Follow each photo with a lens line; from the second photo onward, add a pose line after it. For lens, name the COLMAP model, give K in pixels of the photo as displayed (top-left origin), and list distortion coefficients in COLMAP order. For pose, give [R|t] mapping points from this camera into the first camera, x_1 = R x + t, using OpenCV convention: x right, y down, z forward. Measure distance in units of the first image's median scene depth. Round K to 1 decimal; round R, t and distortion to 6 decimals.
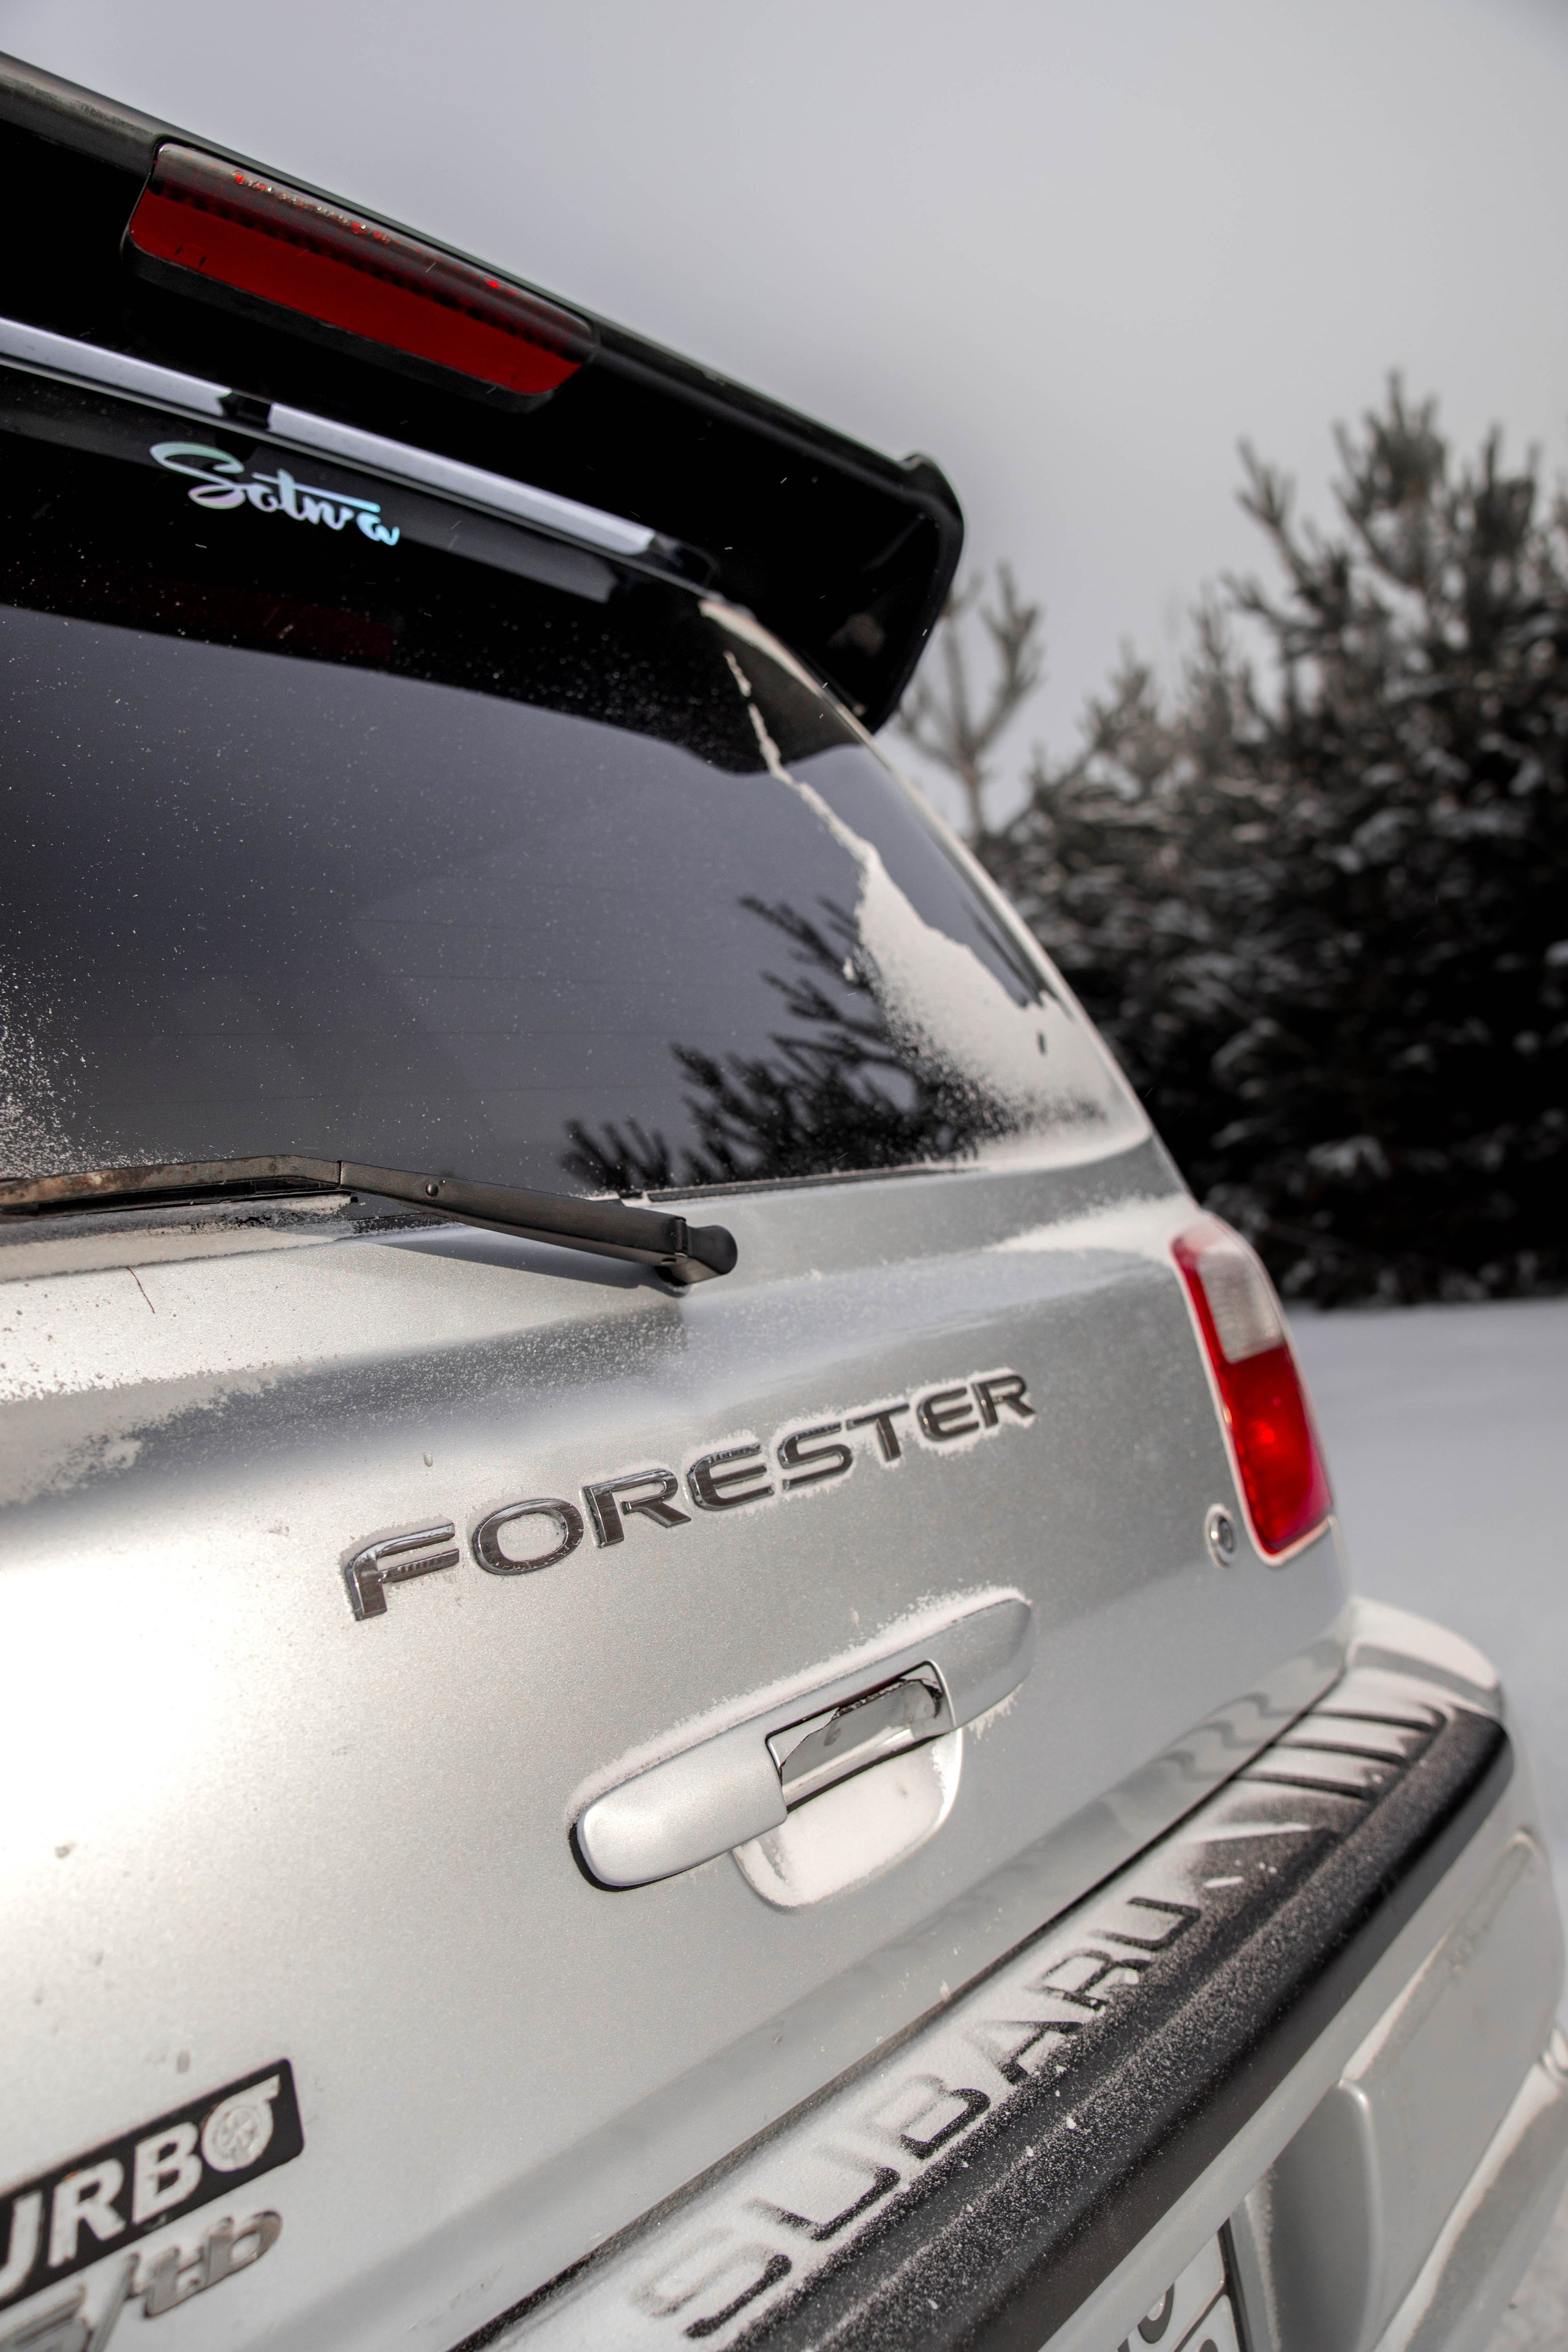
lens RADIAL K [[1806.7, 0, 784.0], [0, 1806.7, 1176.0], [0, 0, 1]] dist [-0.005390, 0.003042]
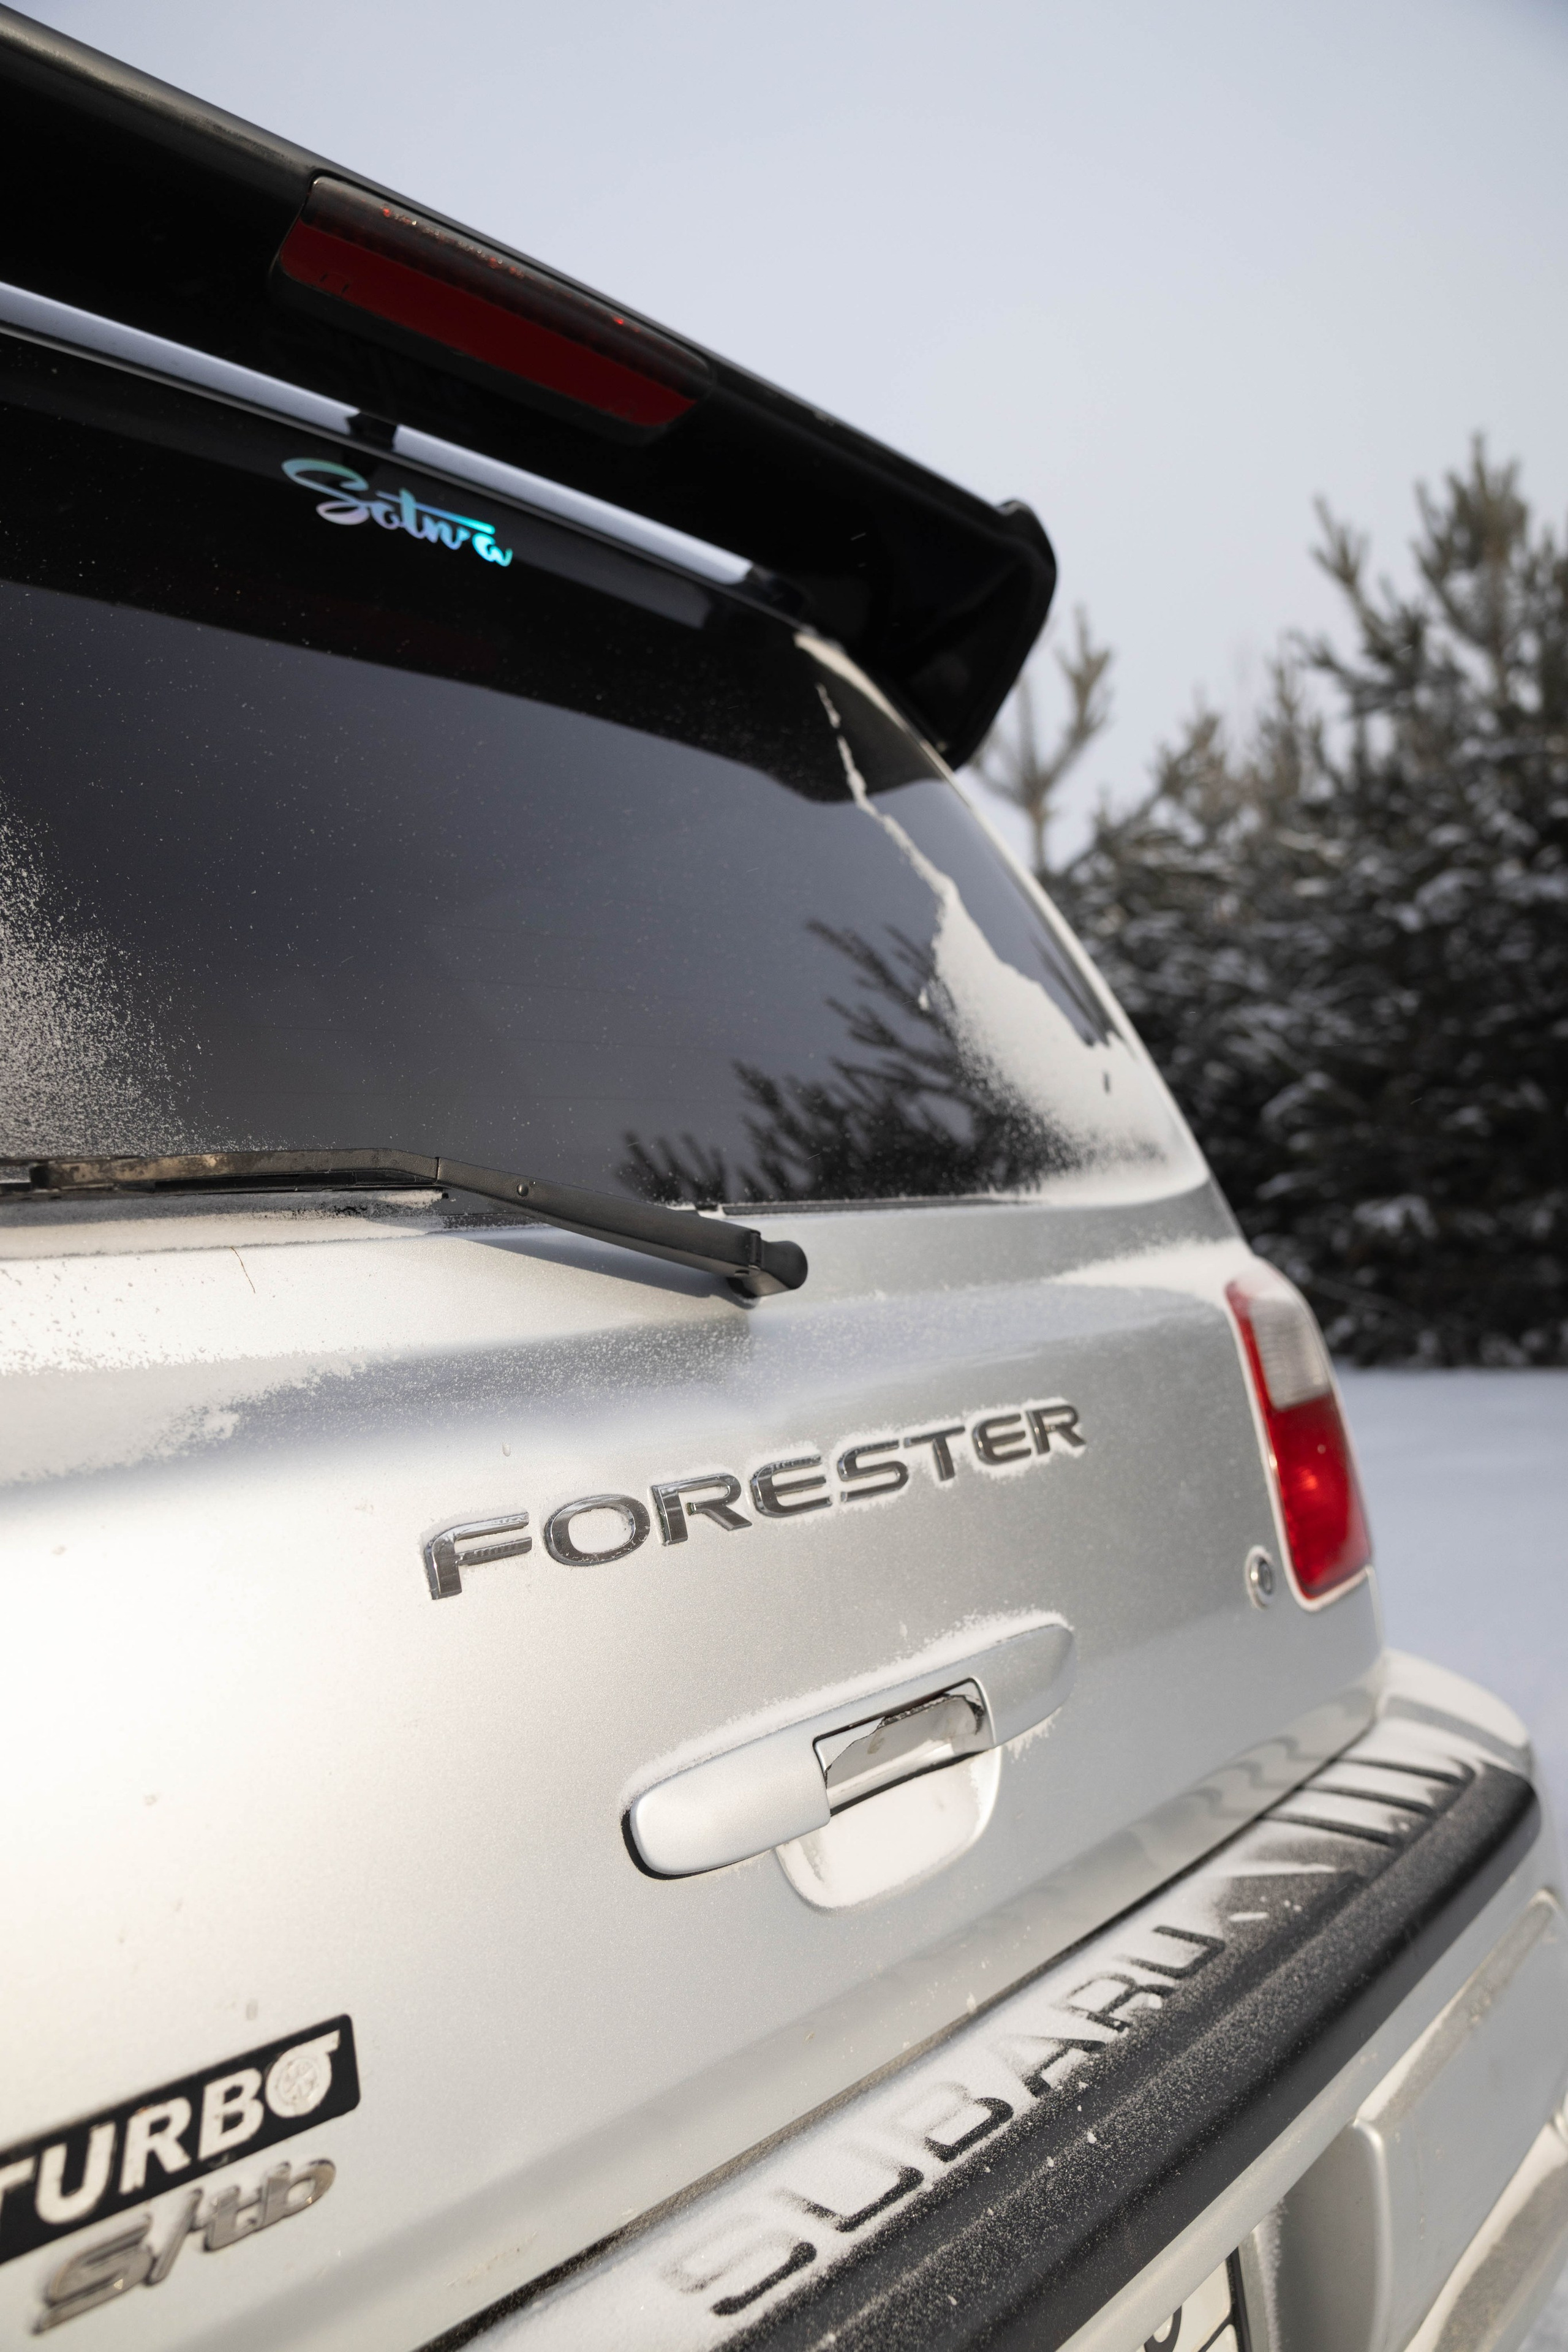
lens RADIAL K [[1807.4, 0, 784.0], [0, 1807.4, 1176.0], [0, 0, 1]] dist [-0.004397, 0.001557]
pose [[0.998219, 0.055213, -0.022598, -0.018365], [-0.055539, 0.998357, -0.014064, 0.004824], [0.021784, 0.015294, 0.999646, -0.028117]]
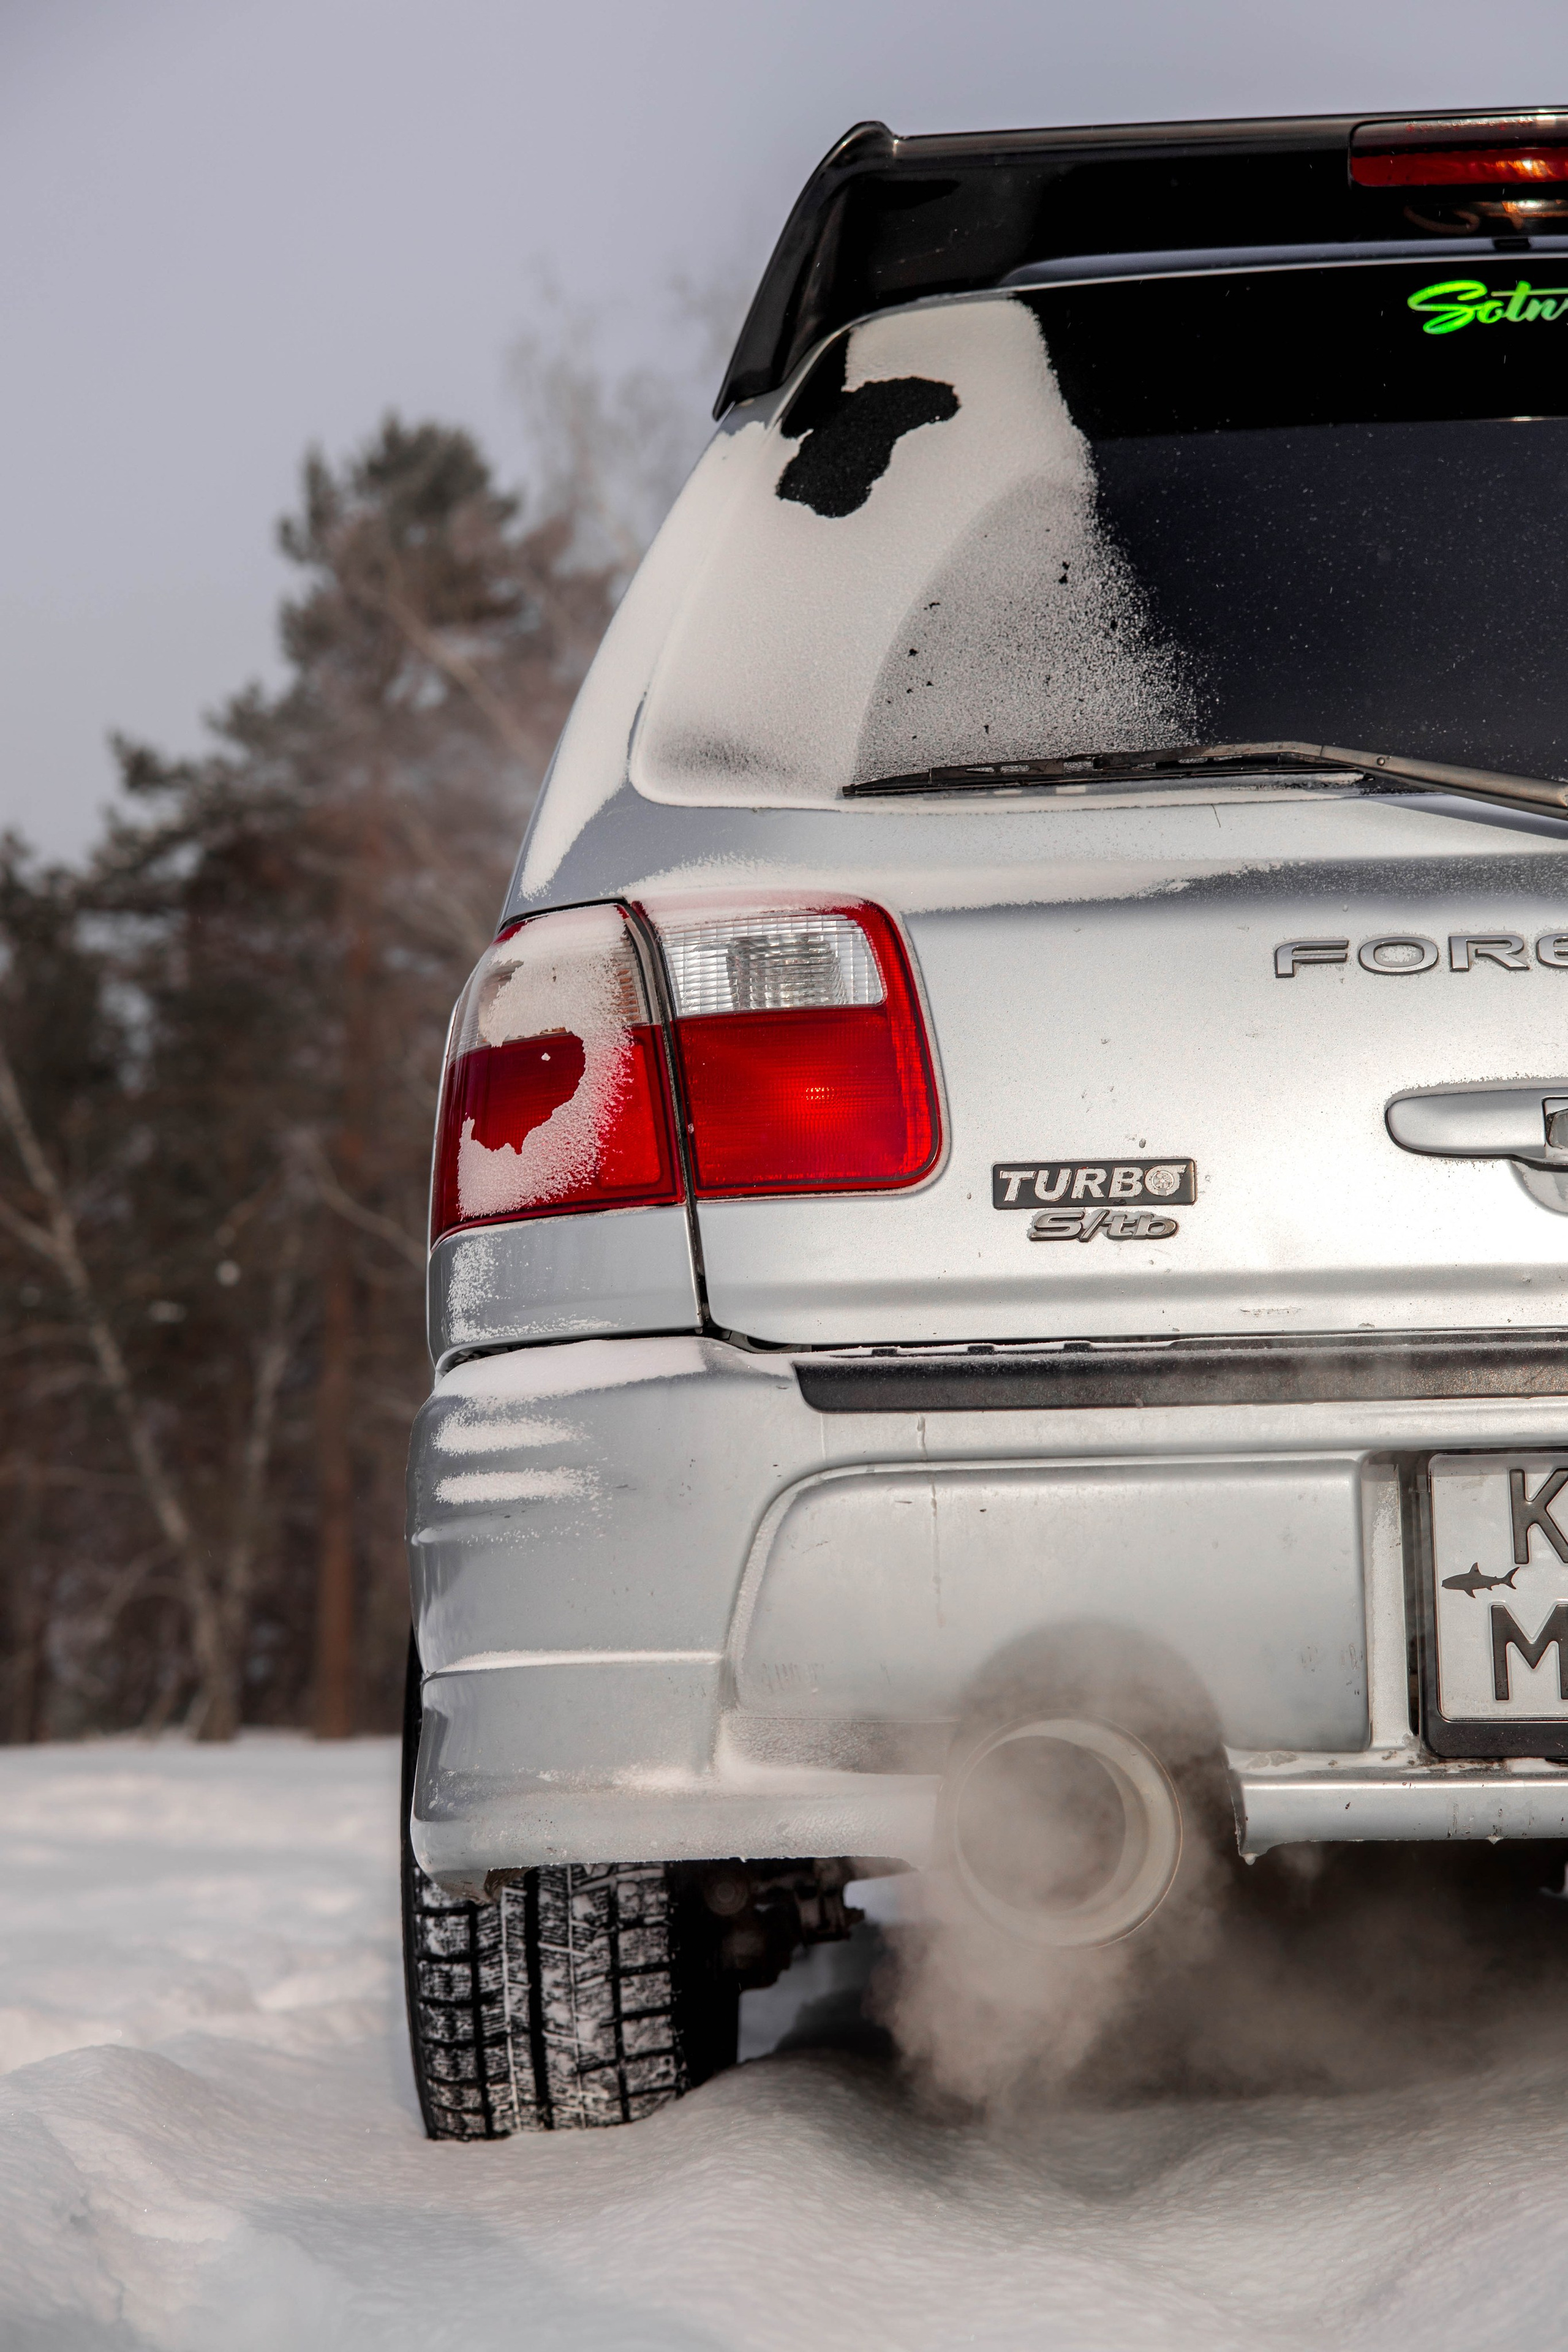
lens RADIAL K [[3520.6, 0, 784.0], [0, 3520.6, 1176.0], [0, 0, 1]] dist [-0.009221, 0.116626]
pose [[0.613802, 0.032091, -0.788808, 1.753447], [-0.032904, 0.999345, 0.015052, 0.305746], [0.788774, 0.016716, 0.614456, -1.242770]]
